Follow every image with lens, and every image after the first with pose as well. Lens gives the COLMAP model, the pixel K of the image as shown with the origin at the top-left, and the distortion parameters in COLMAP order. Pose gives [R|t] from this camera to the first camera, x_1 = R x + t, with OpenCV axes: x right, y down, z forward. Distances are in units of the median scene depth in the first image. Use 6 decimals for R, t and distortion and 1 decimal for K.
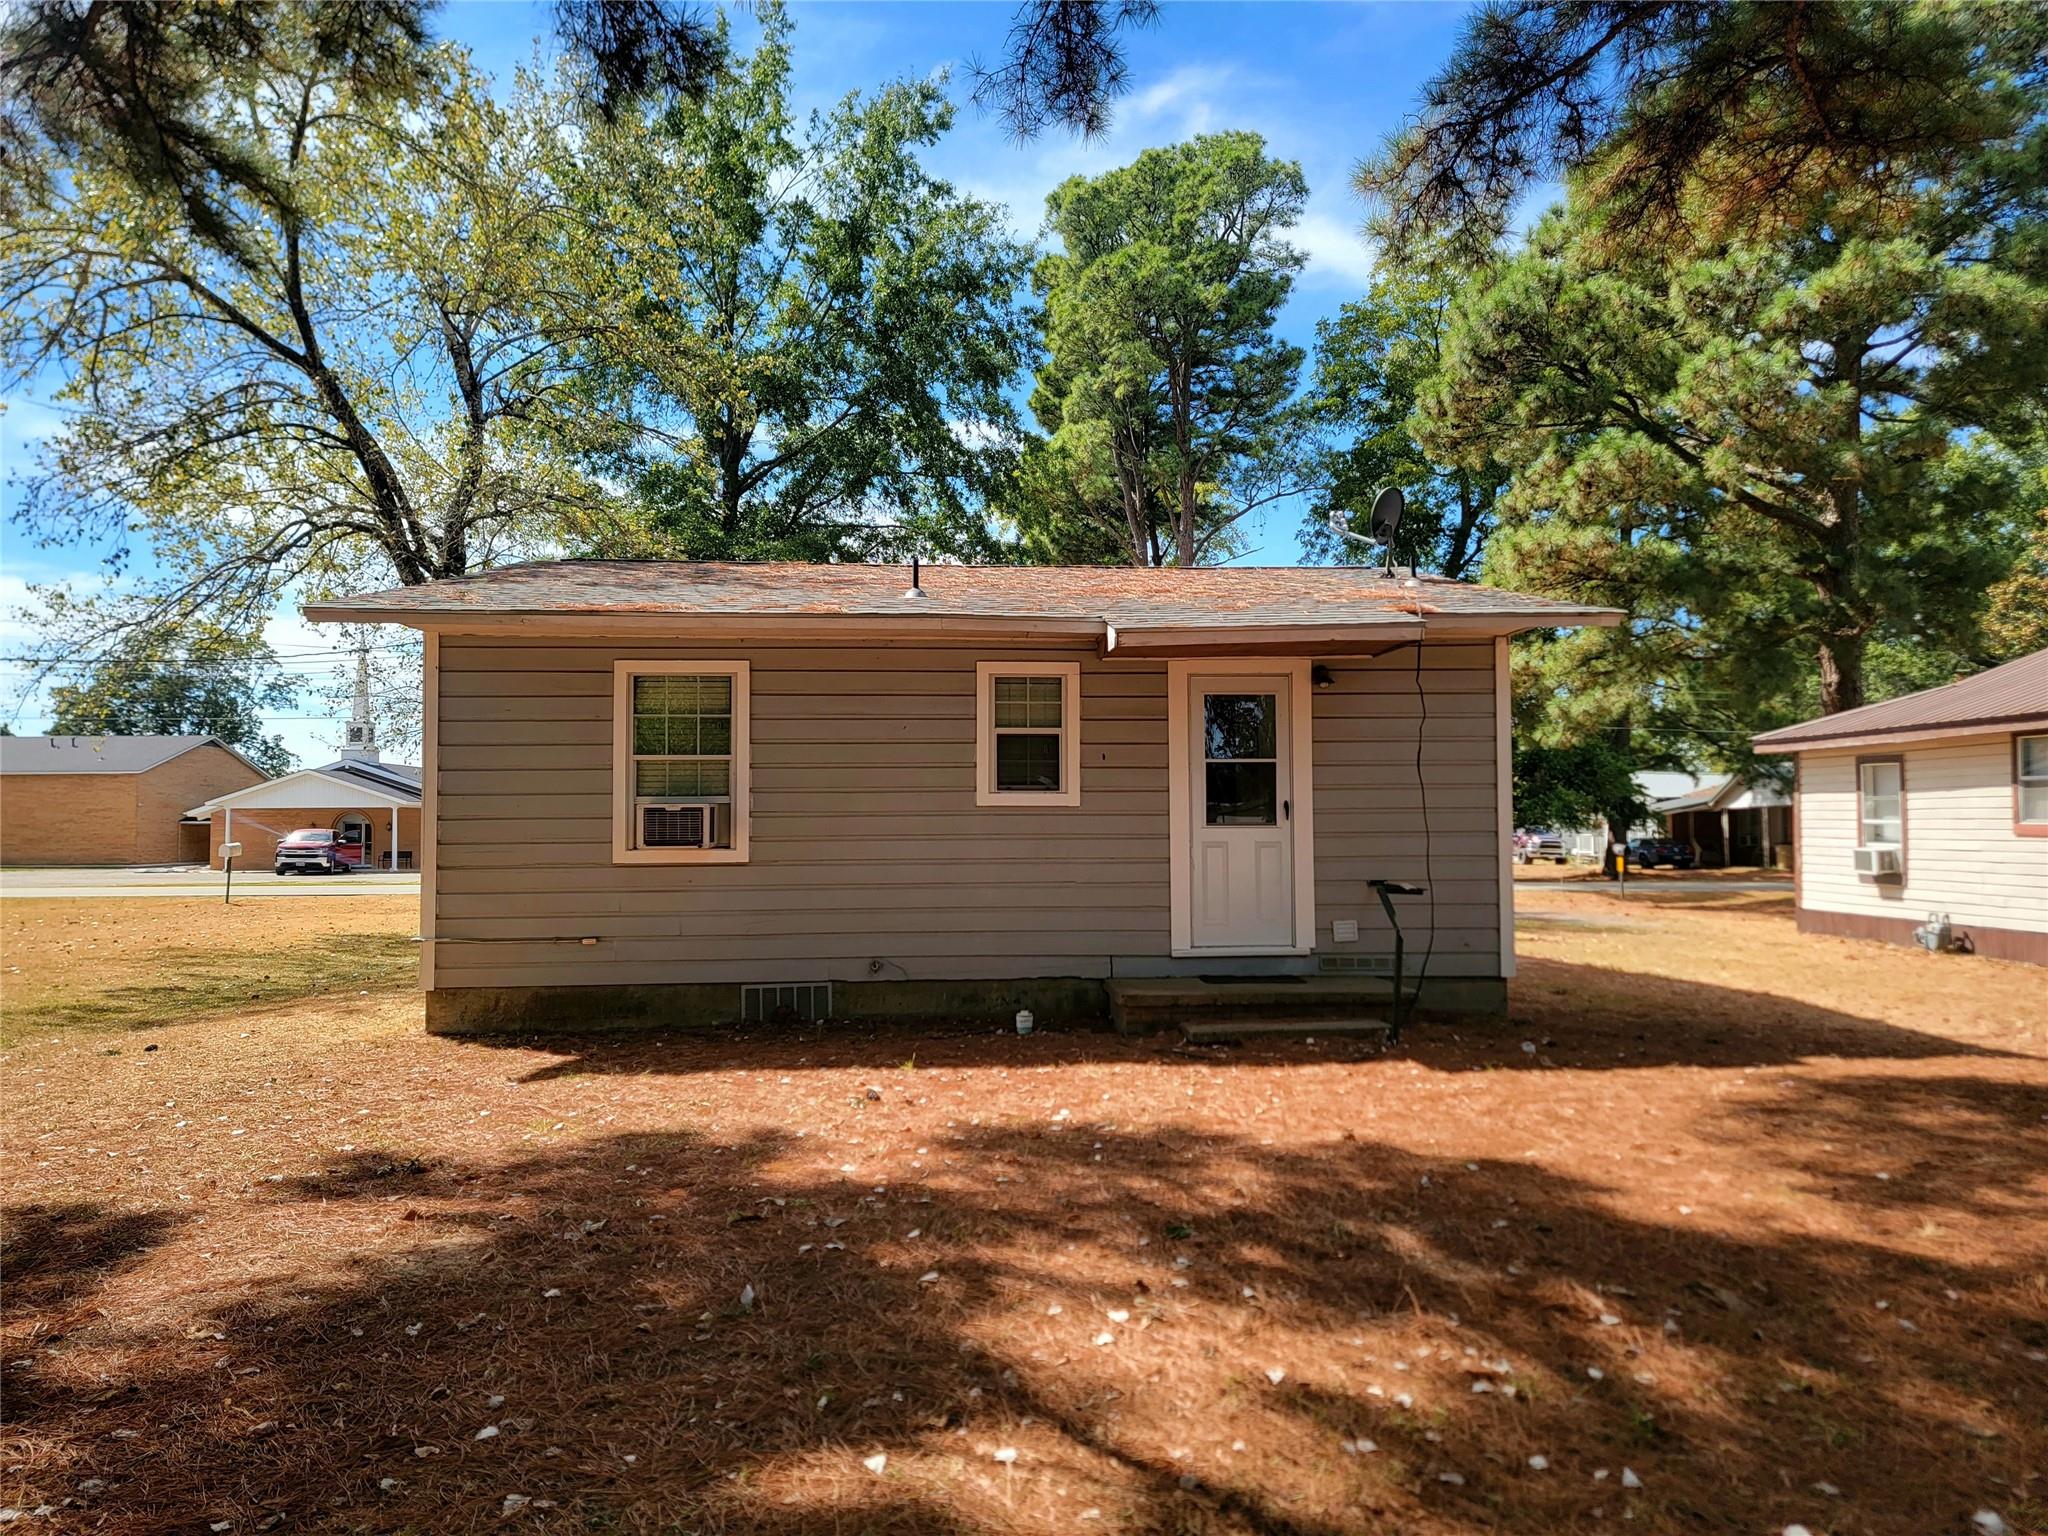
lens RADIAL K [[1425.7, 0, 1037.3], [0, 1425.7, 765.5], [0, 0, 1]] dist [0.078085, -0.032925]
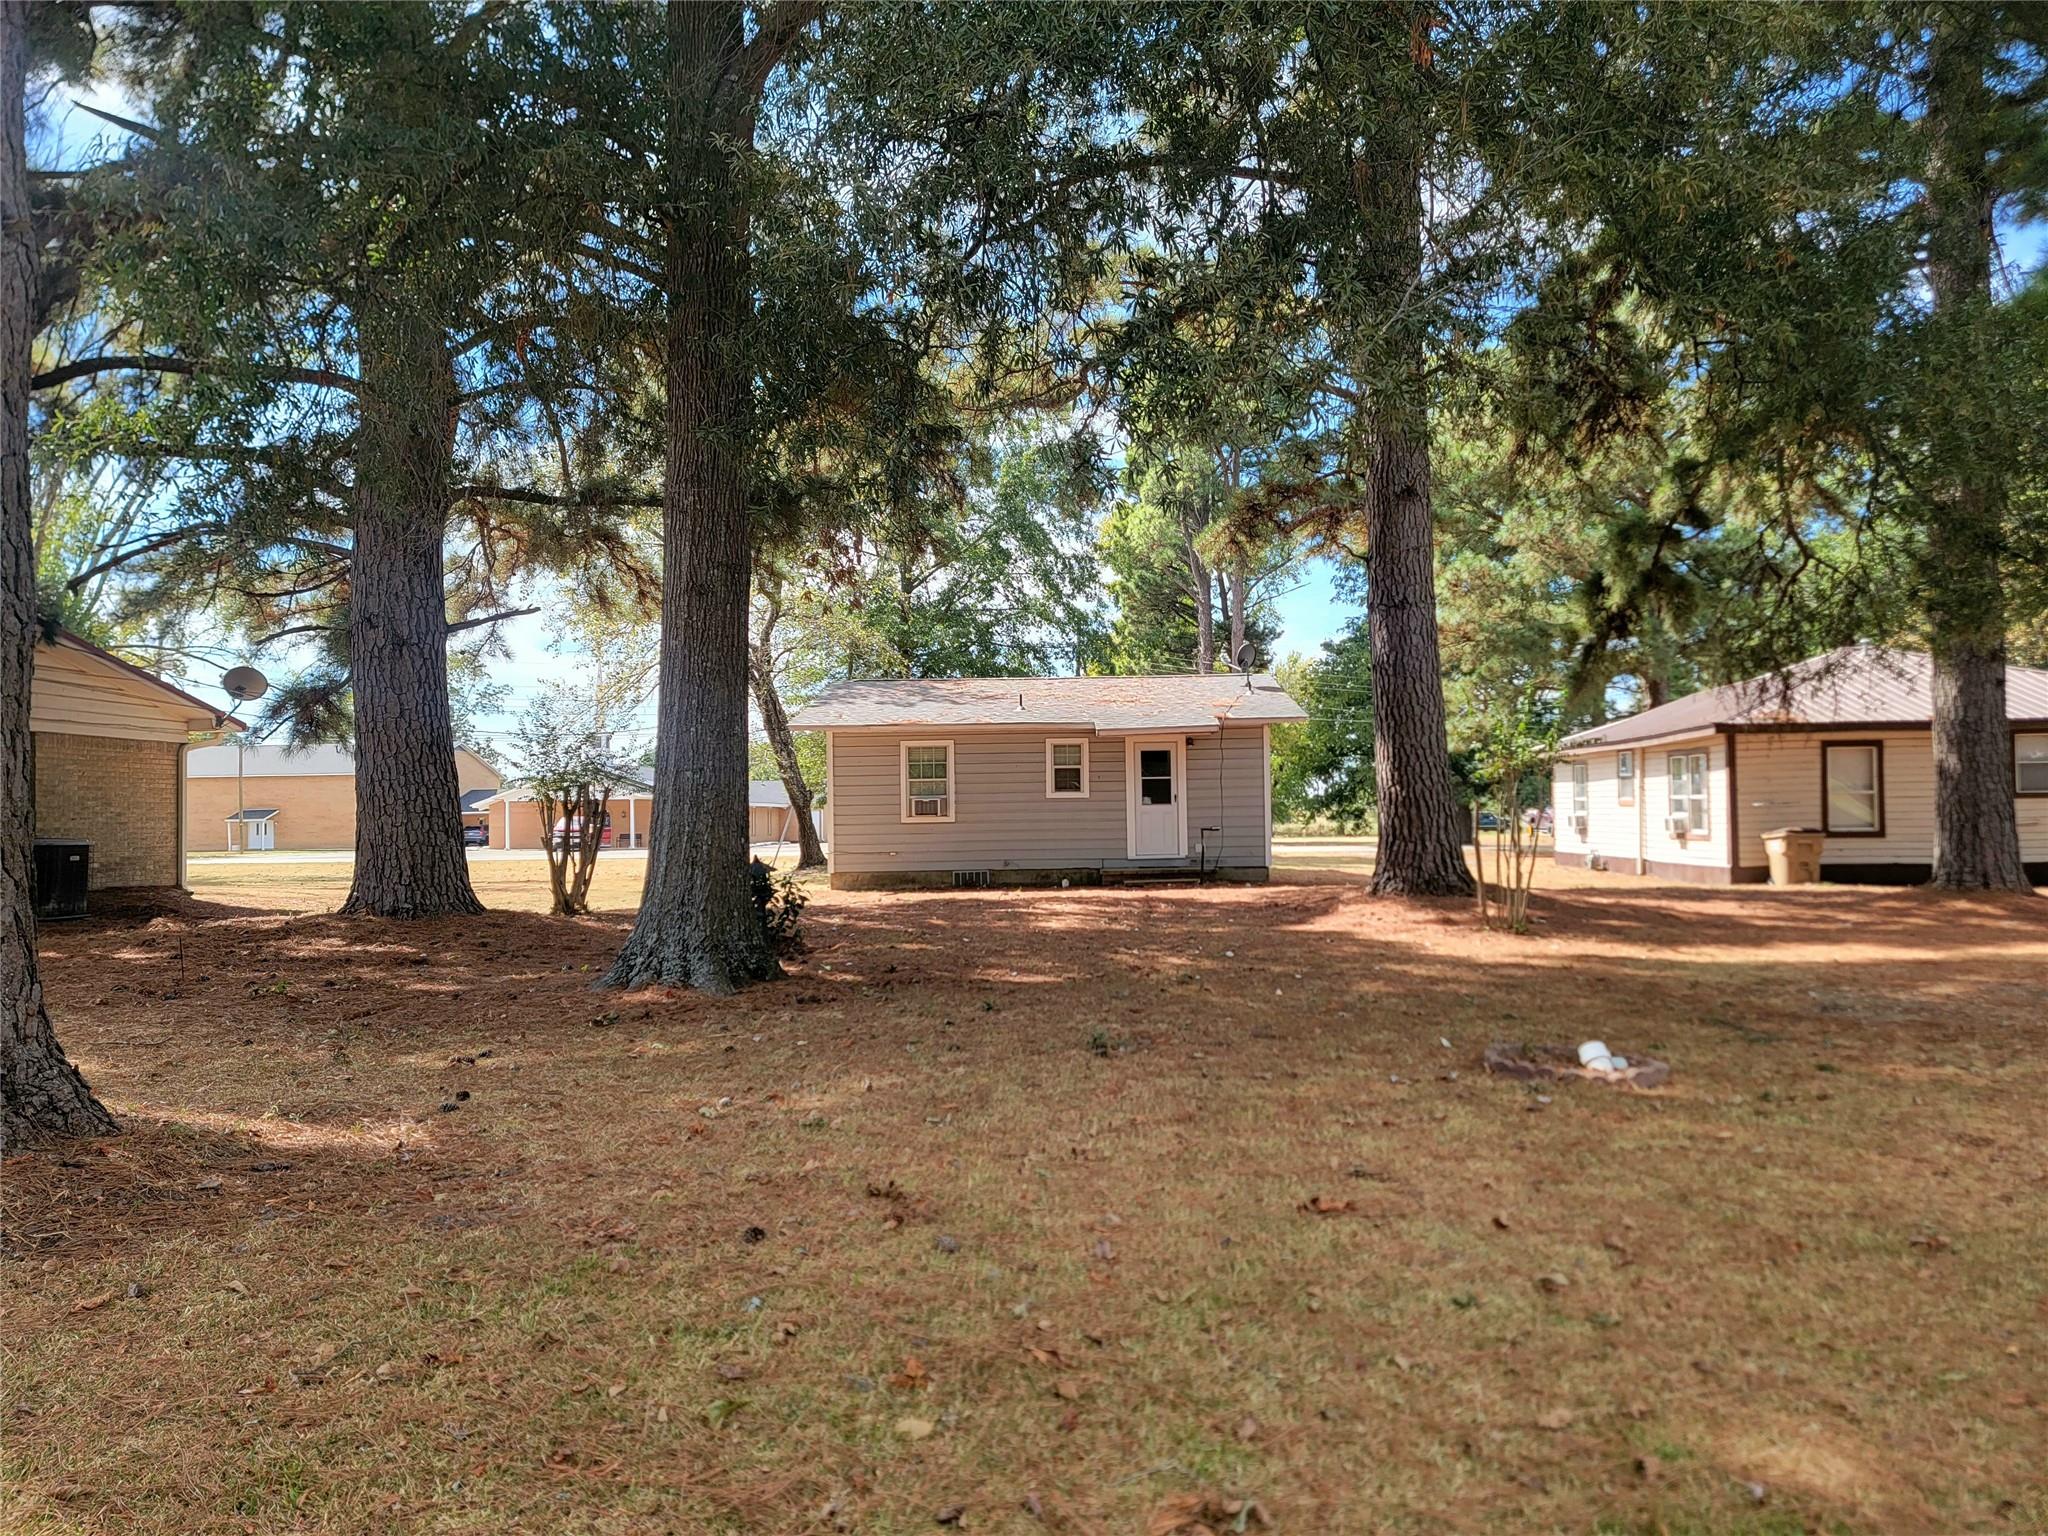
lens RADIAL K [[1425.7, 0, 1020.5], [0, 1425.7, 774.0], [0, 0, 1]] dist [0.078085, -0.032925]
pose [[0.994941, -0.012737, -0.099652, 0.156105], [0.014339, 0.999779, 0.015381, -0.050645], [0.099434, -0.016733, 0.994903, -1.424074]]
